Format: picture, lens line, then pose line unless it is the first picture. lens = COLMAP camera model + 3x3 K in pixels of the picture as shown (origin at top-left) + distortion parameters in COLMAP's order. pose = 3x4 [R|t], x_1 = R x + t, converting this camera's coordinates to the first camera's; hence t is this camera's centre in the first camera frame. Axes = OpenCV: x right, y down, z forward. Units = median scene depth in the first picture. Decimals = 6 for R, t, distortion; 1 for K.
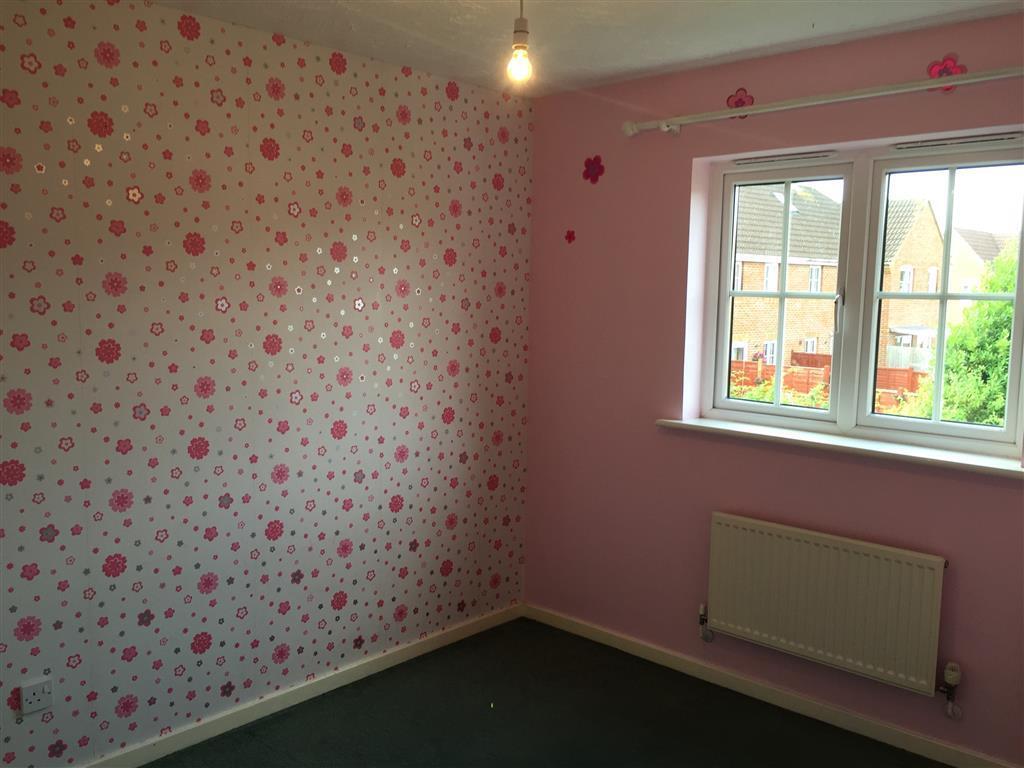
lens RADIAL K [[875.5, 0, 512.0], [0, 875.5, 384.0], [0, 0, 1]] dist [-0.009880, -0.011378]
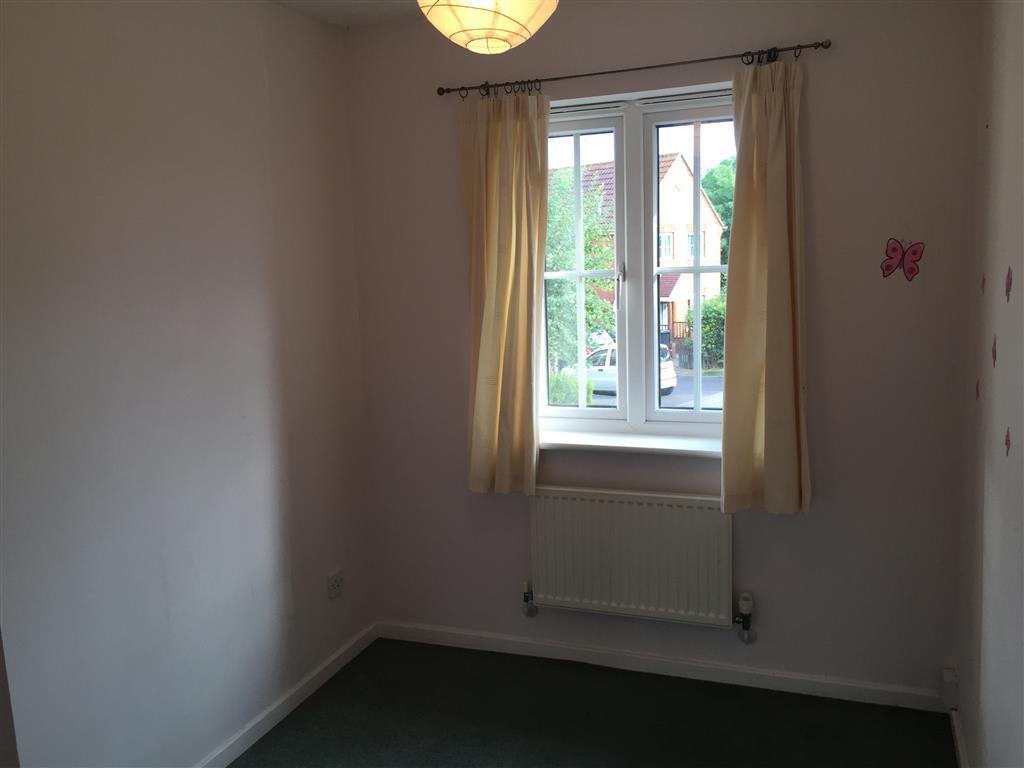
lens RADIAL K [[879.9, 0, 511.9], [0, 879.9, 400.6], [0, 0, 1]] dist [0.006295, 0.000586]
pose [[0.930947, -0.107291, 0.349035, -0.108703], [0.089156, 0.993717, 0.067664, -0.012087], [-0.354102, -0.031873, 0.934664, 0.103743]]
